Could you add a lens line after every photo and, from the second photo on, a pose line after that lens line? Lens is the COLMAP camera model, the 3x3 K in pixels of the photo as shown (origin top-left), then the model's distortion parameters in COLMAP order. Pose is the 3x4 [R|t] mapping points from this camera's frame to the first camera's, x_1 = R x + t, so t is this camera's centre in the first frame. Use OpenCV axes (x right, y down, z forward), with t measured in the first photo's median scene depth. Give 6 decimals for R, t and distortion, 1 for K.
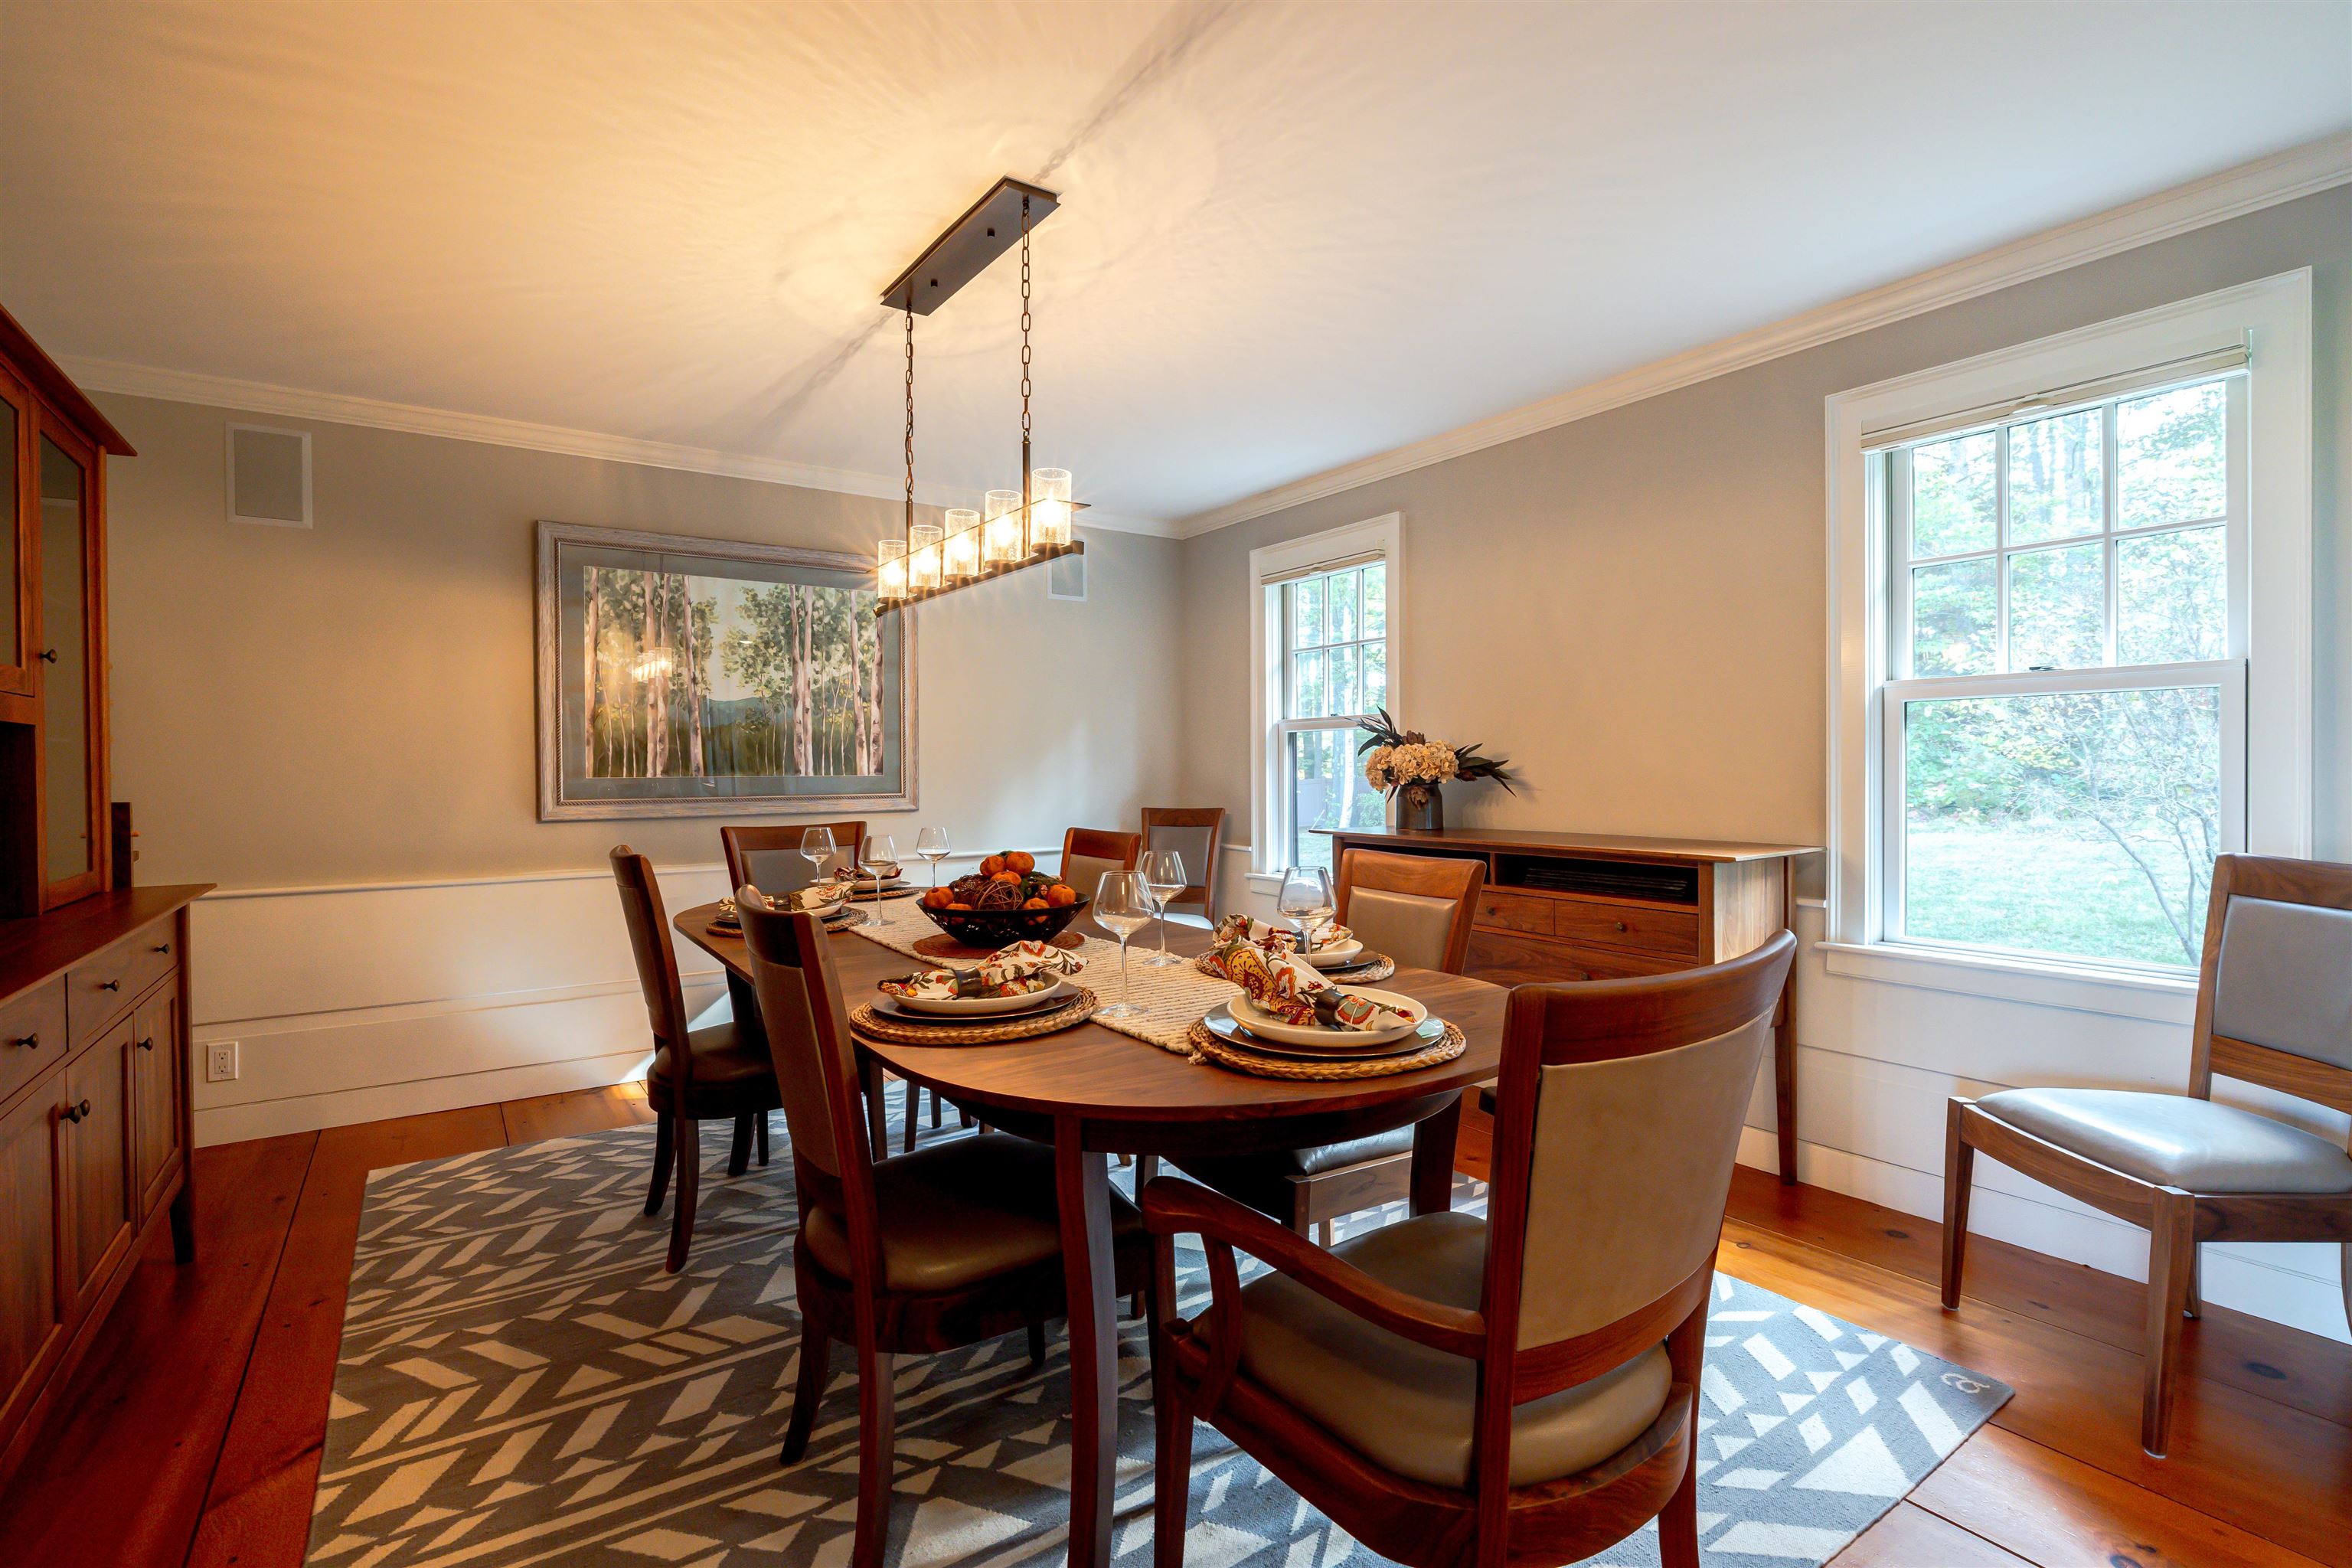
lens RADIAL K [[1081.6, 0, 1175.2], [0, 1081.6, 783.3], [0, 0, 1]] dist [0.002184, 0.000180]
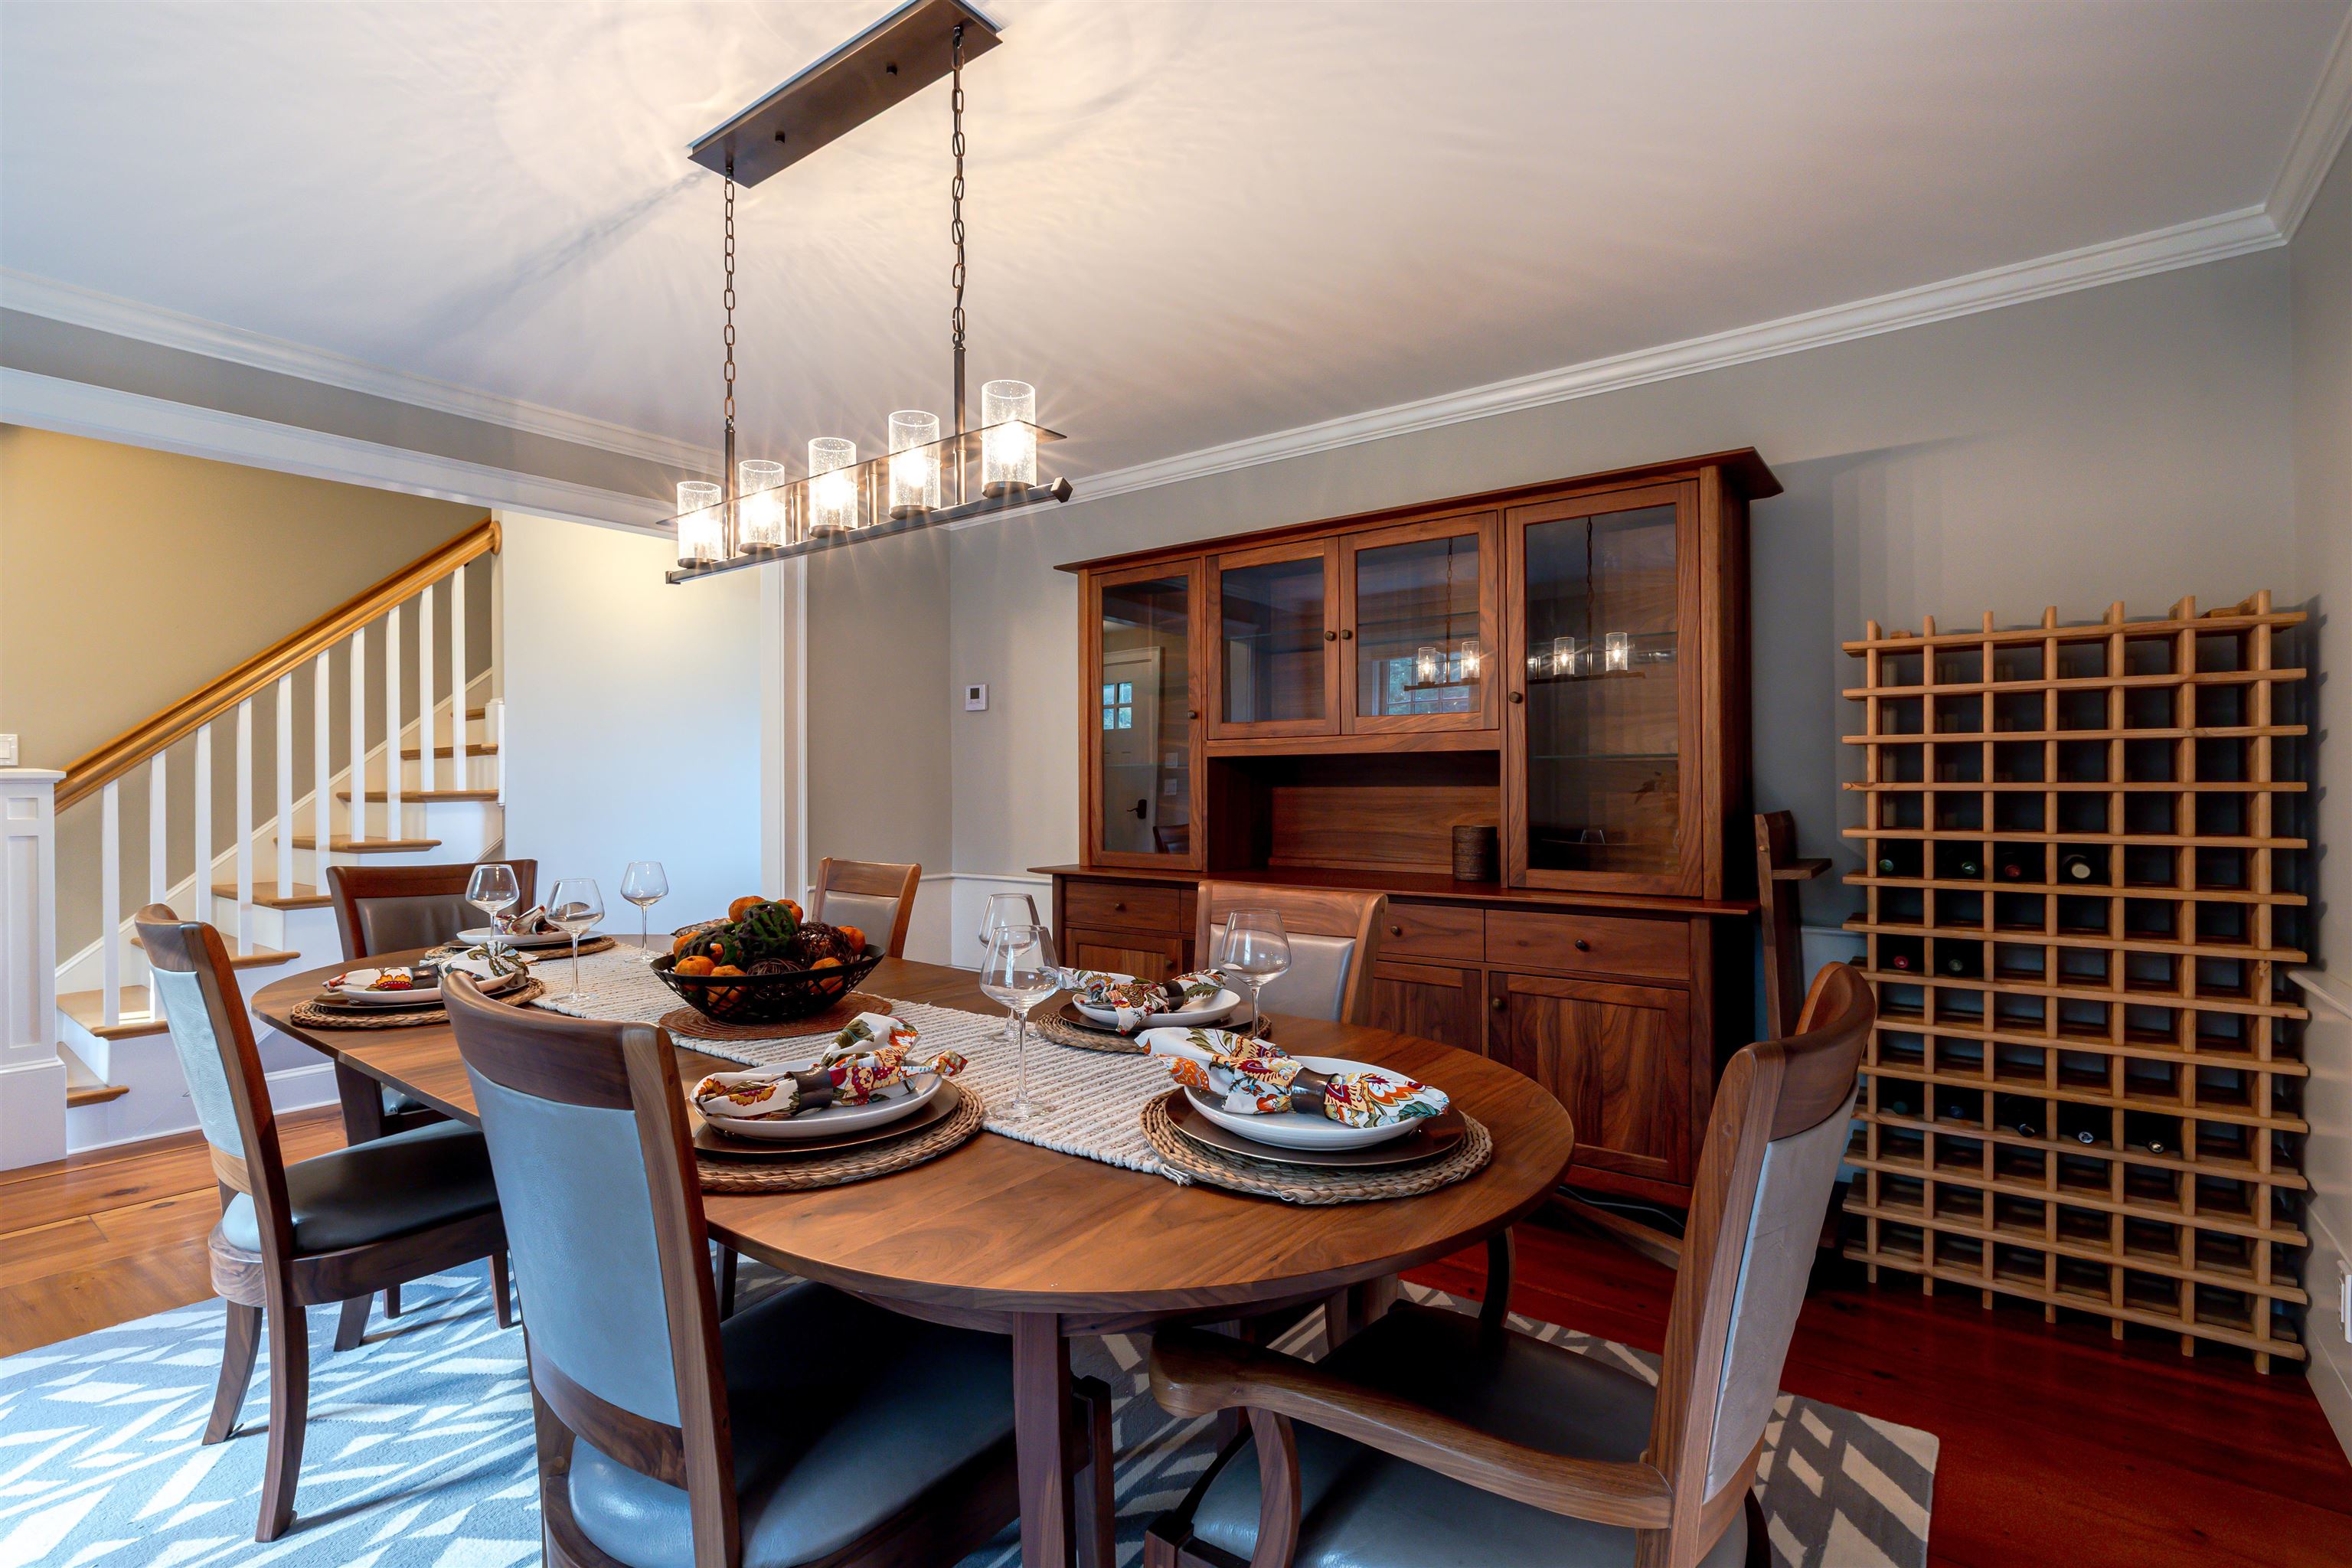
lens RADIAL K [[1081.6, 0, 1172.6], [0, 1081.6, 786.1], [0, 0, 1]] dist [0.002184, 0.000180]
pose [[0.955904, 0.013604, 0.293364, -0.169465], [-0.005028, 0.999538, -0.029967, 0.000968], [-0.293636, 0.027170, 0.955531, 0.217536]]
